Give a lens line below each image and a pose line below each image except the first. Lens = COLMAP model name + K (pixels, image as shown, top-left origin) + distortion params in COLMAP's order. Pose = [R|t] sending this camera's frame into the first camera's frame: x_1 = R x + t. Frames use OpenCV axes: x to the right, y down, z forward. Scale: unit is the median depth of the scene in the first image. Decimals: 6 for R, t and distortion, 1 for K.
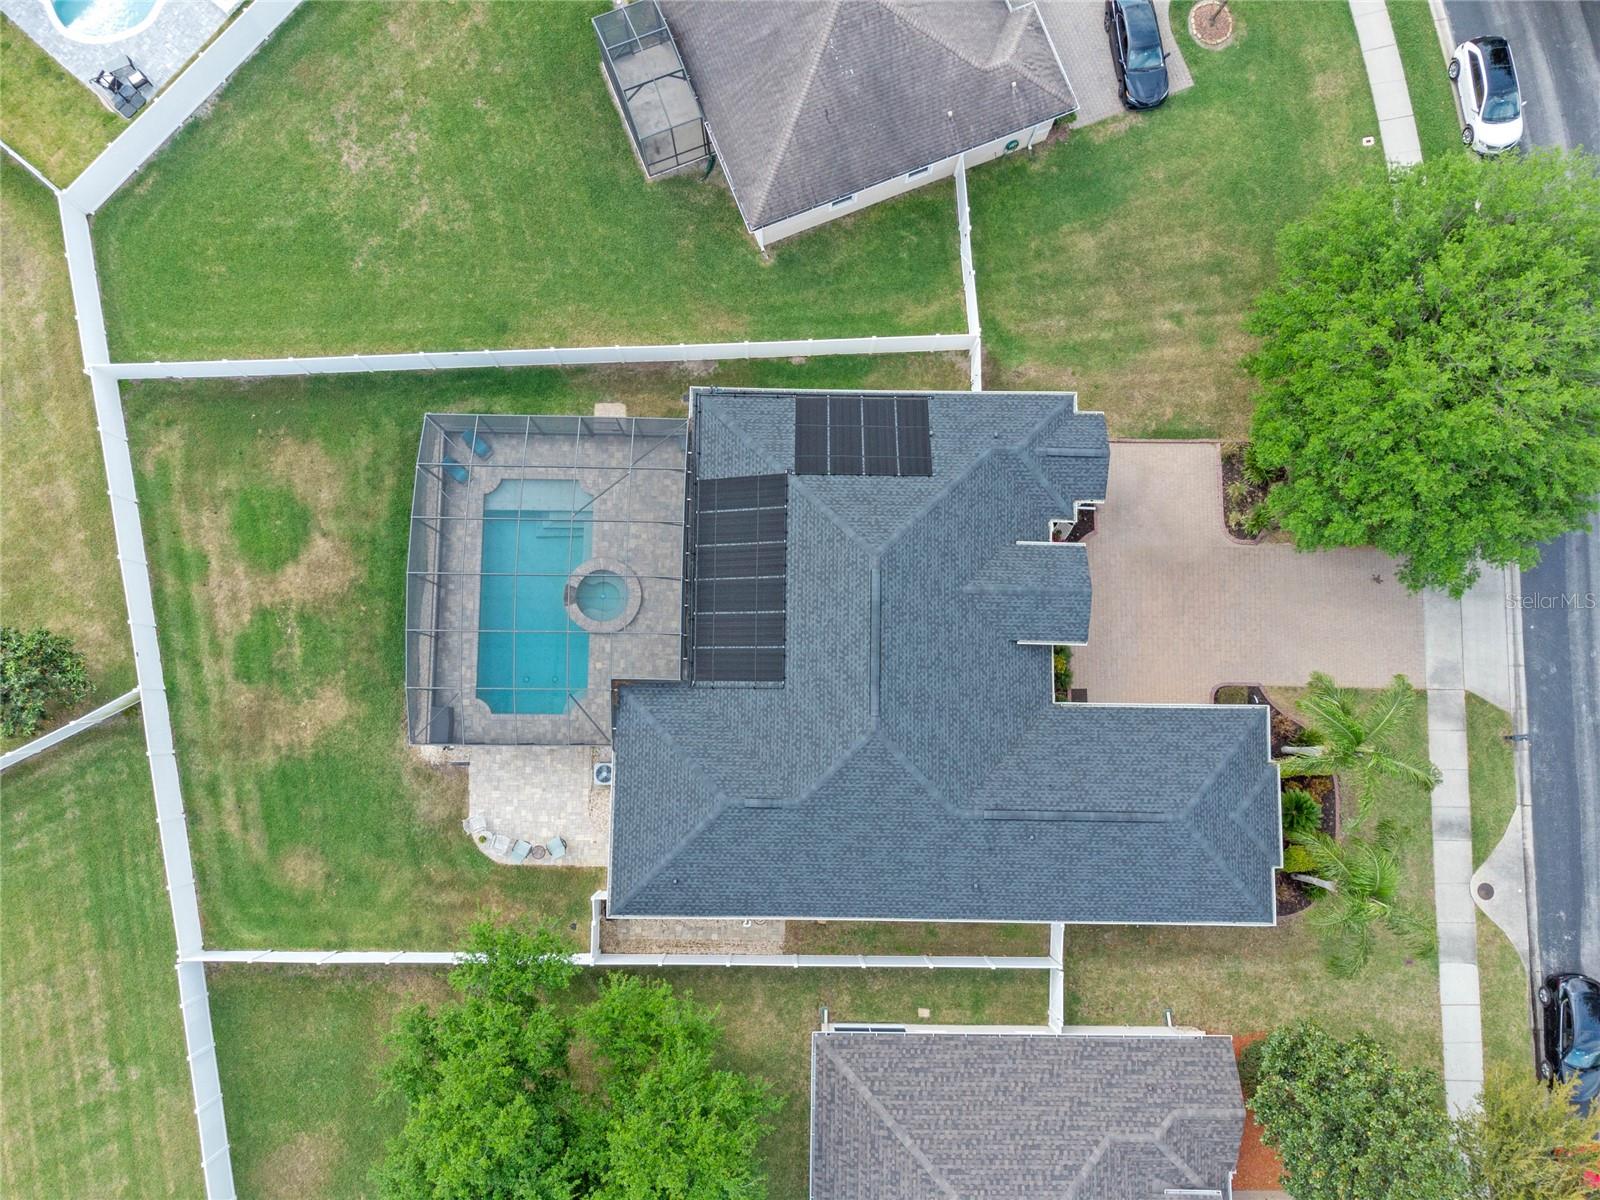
lens RADIAL K [[1212.8, 0, 800.0], [0, 1212.8, 600.0], [0, 0, 1]] dist [0.008825, 0.007661]
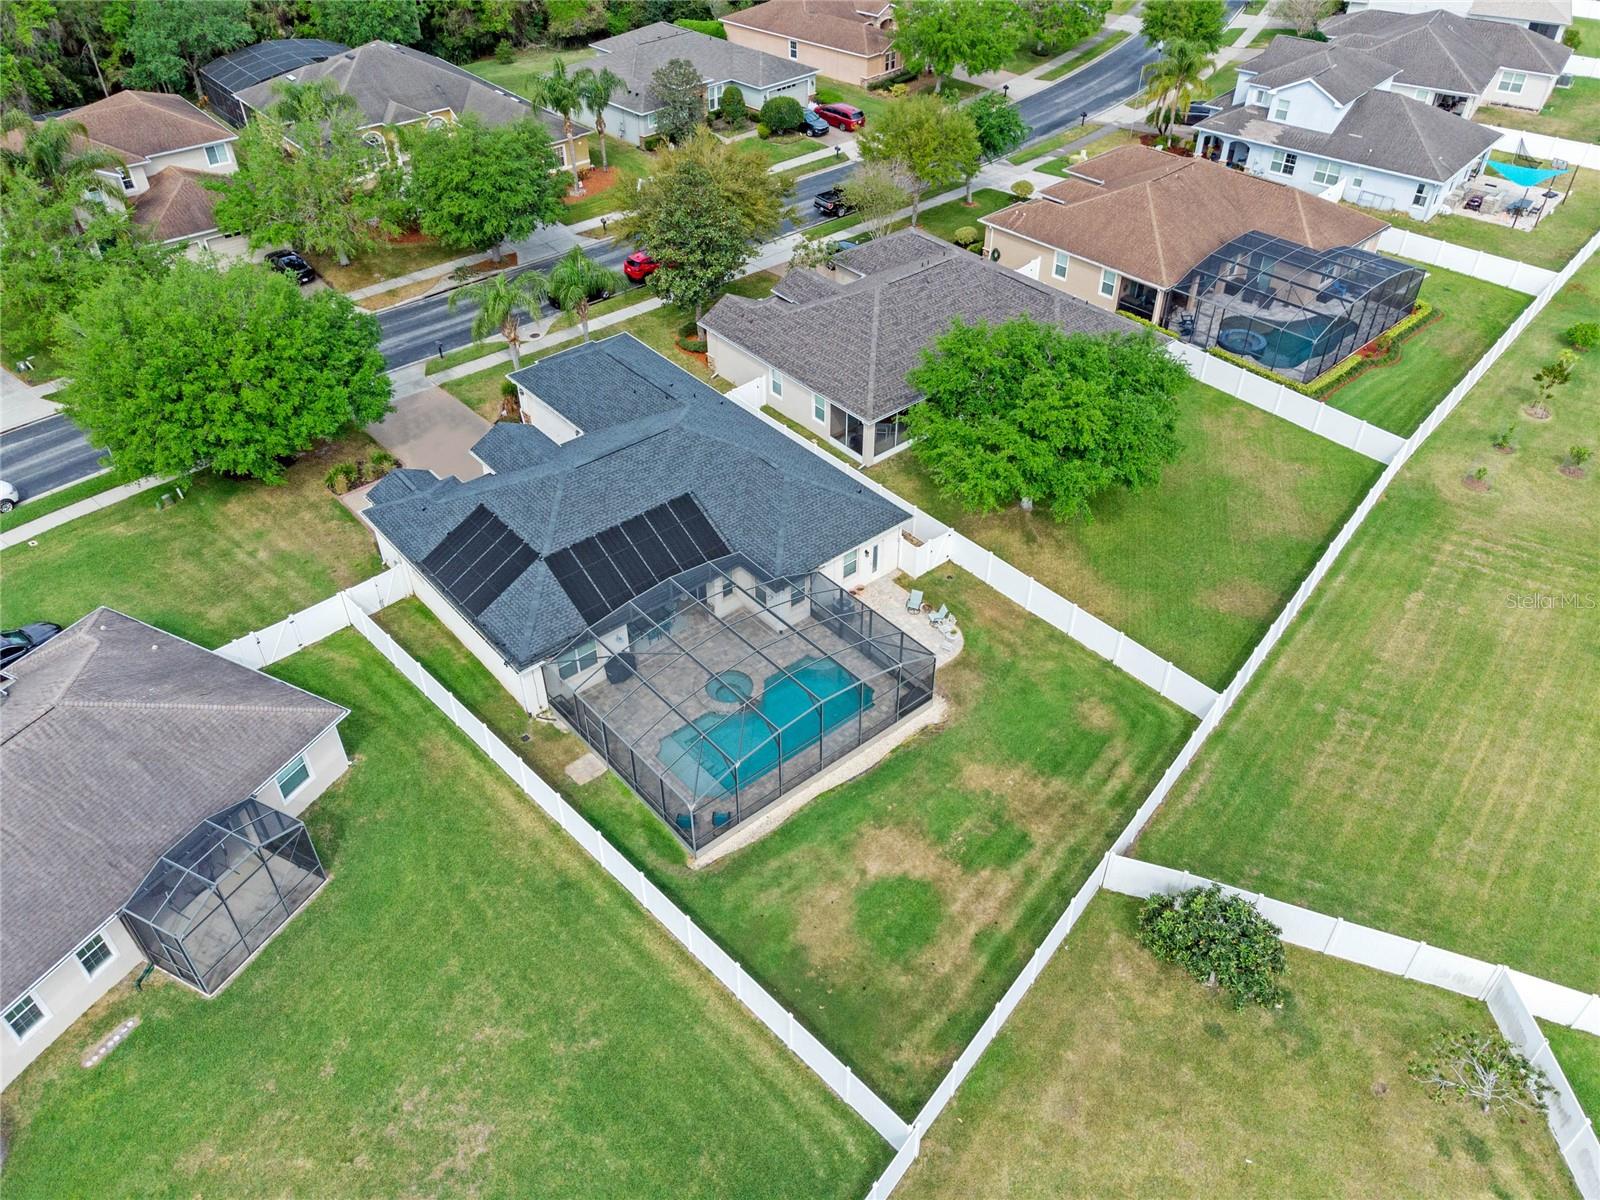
lens RADIAL K [[1191.4, 0, 800.0], [0, 1191.4, 600.0], [0, 0, 1]] dist [0.006642, 0.011177]
pose [[-0.656567, -0.491976, 0.571734, -0.778947], [0.748957, -0.335441, 0.571439, -0.540432], [-0.089351, 0.803392, 0.588708, 0.306317]]
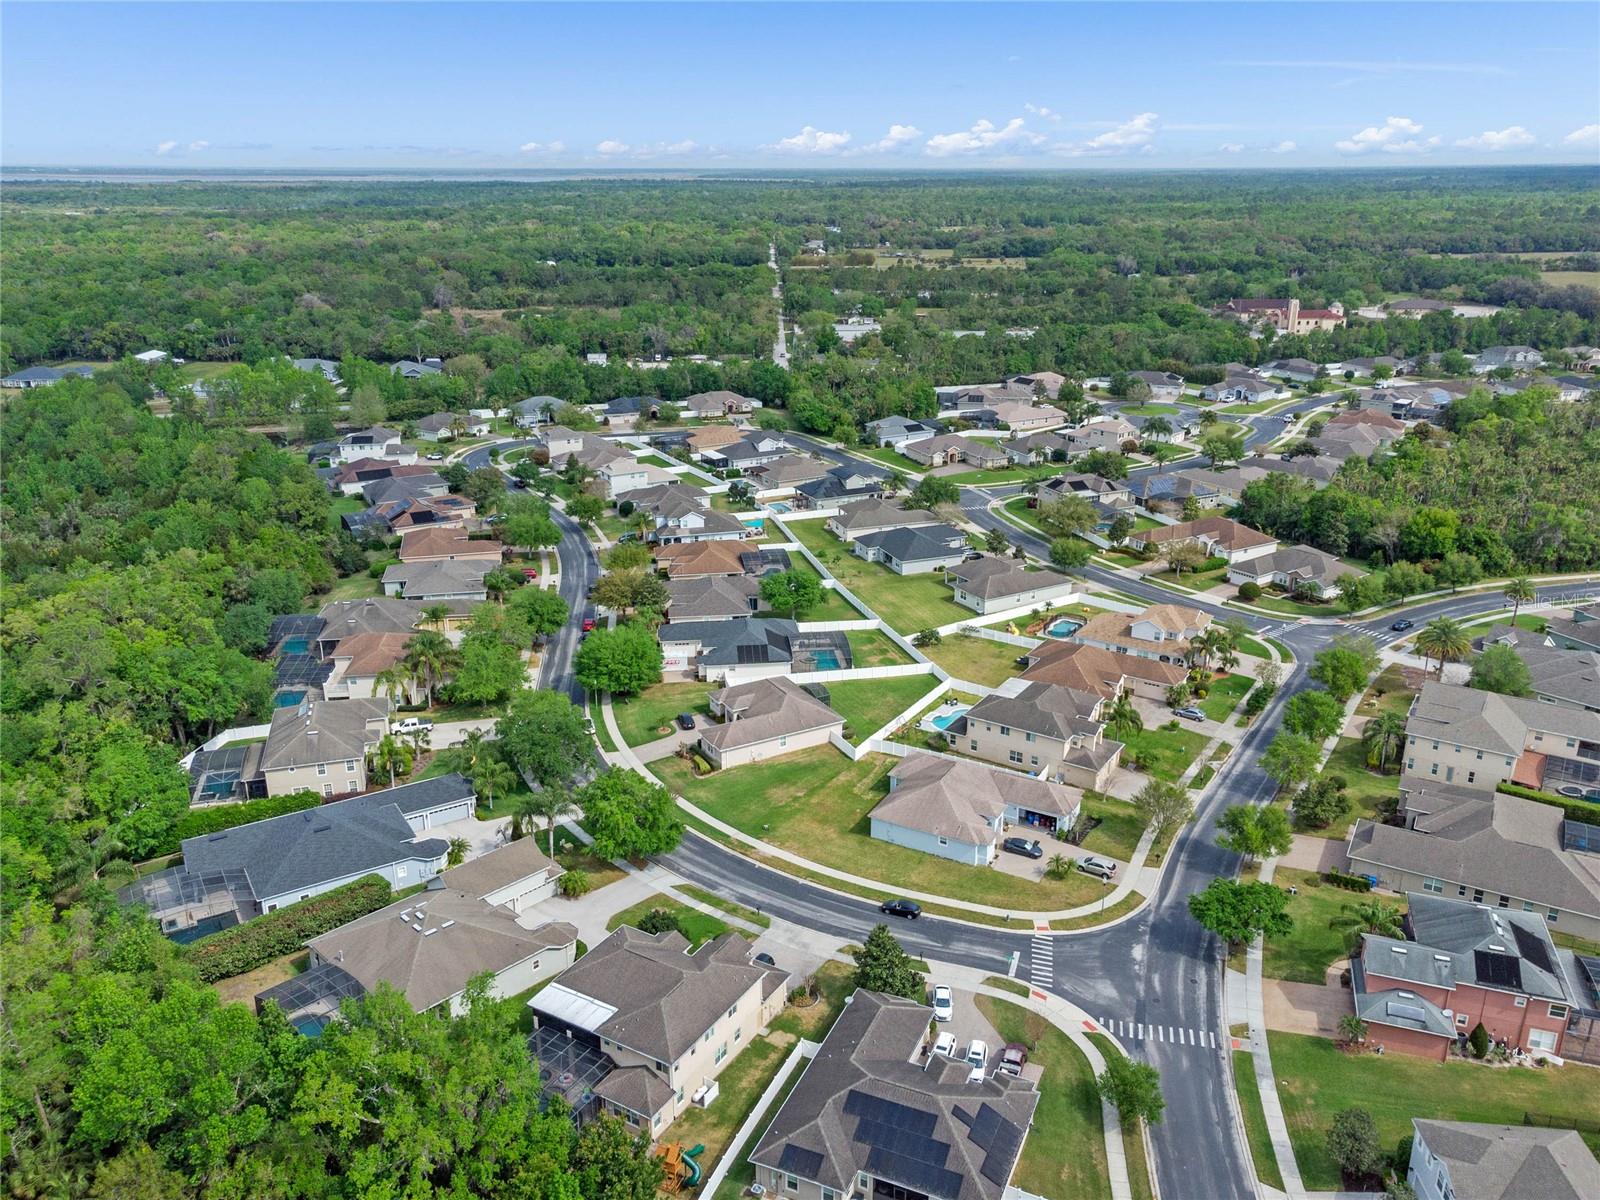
lens RADIAL K [[1199.4, 0, 796.5], [0, 1199.4, 670.8], [0, 0, 1]] dist [0.057600, -0.081261]
pose [[-0.992121, 0.035681, -0.120093, 0.397871], [-0.125281, -0.278847, 0.952129, -4.101069], [0.000485, 0.959672, 0.281120, -0.165679]]
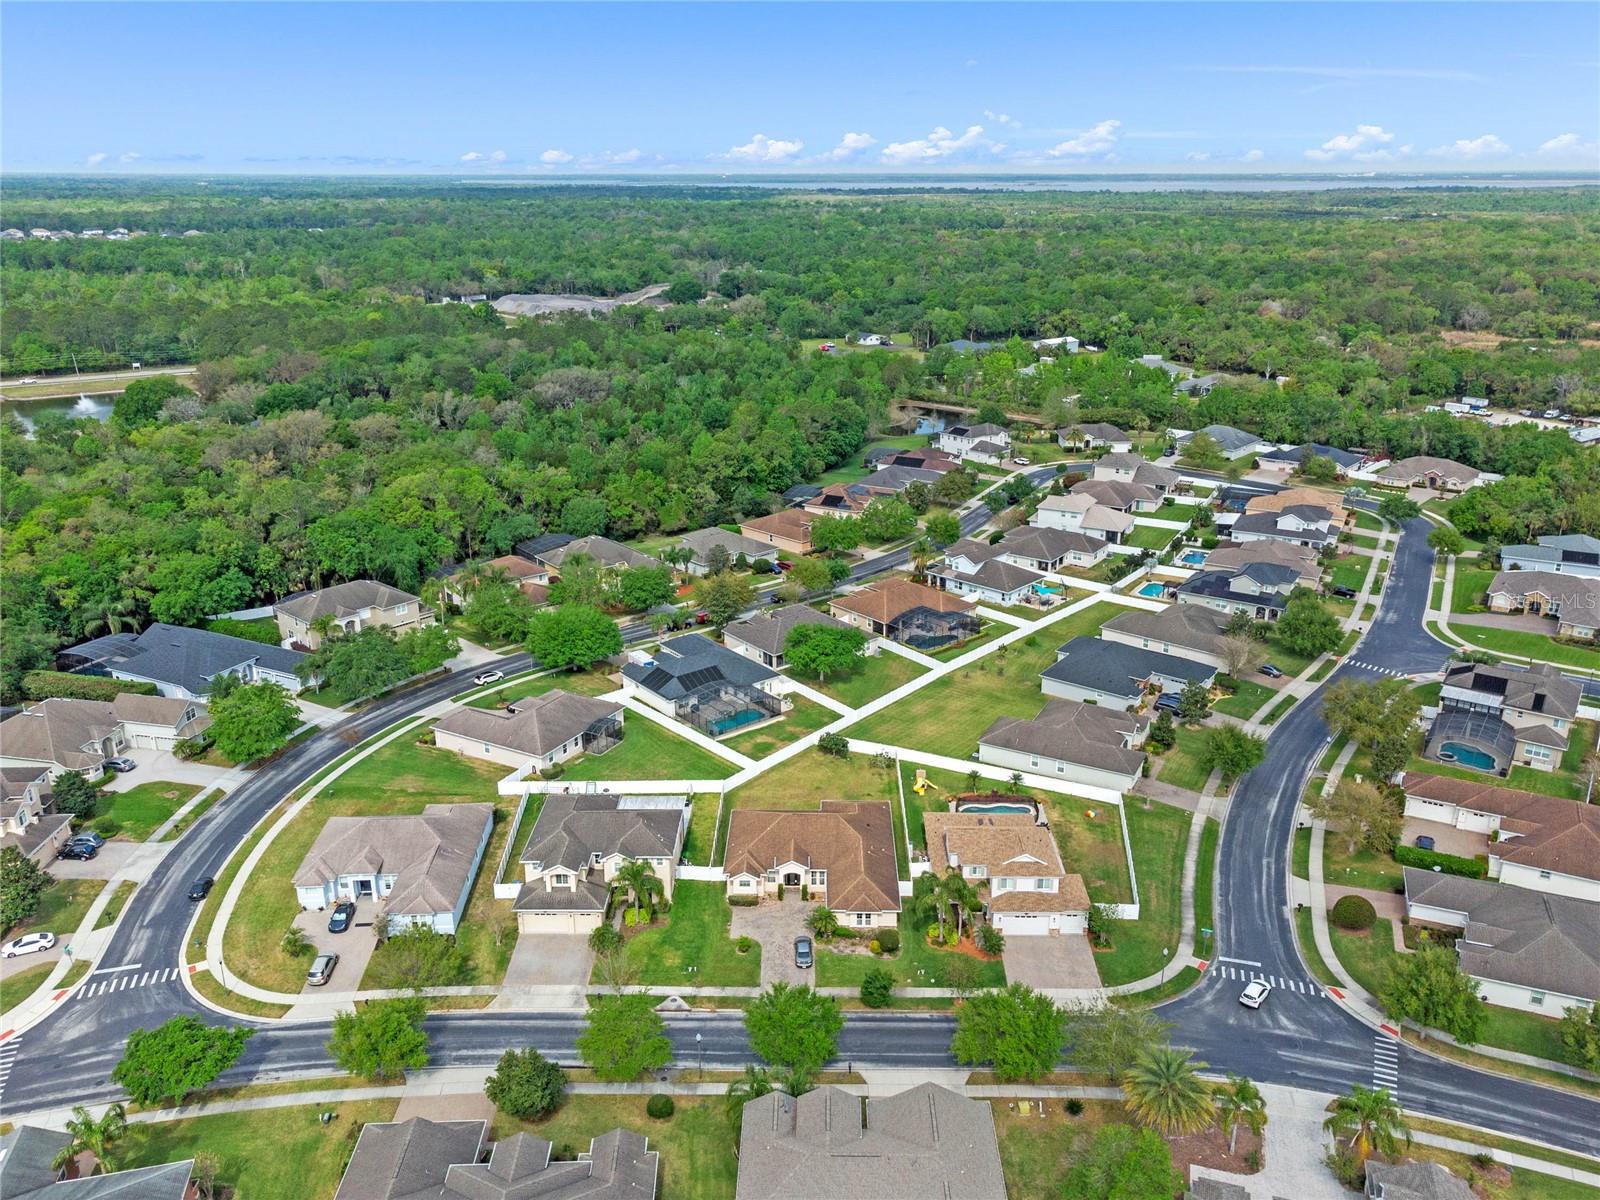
lens RADIAL K [[1227.1, 0, 799.6], [0, 1227.1, 584.7], [0, 0, 1]] dist [0.005616, 0.009014]
pose [[-0.633396, -0.258570, 0.729349, -3.090208], [0.768427, -0.099008, 0.632232, -2.275629], [-0.091265, 0.960905, 0.261404, -0.448267]]
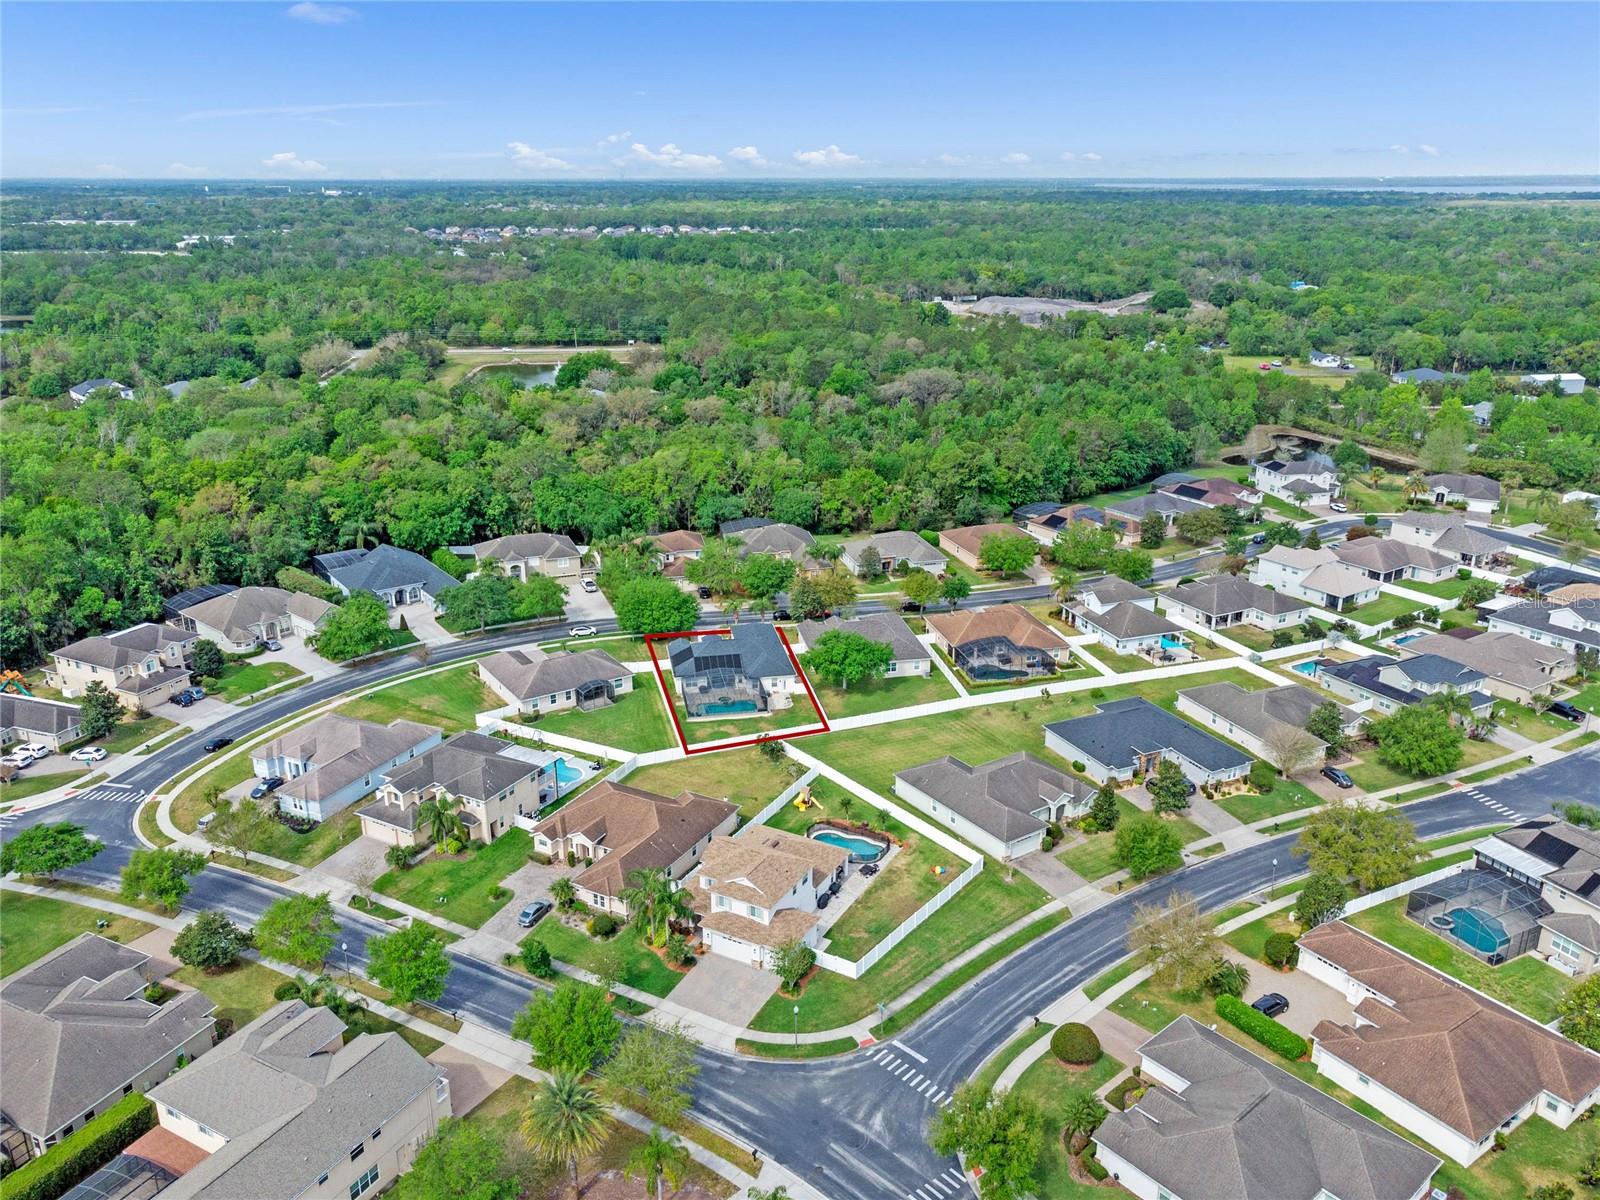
lens RADIAL K [[1212.8, 0, 800.0], [0, 1212.8, 600.0], [0, 0, 1]] dist [0.008825, 0.007661]
pose [[-0.198521, -0.335185, 0.921000, -3.839065], [0.974184, 0.035585, 0.222935, -0.675492], [-0.107499, 0.941480, 0.319467, -0.632684]]
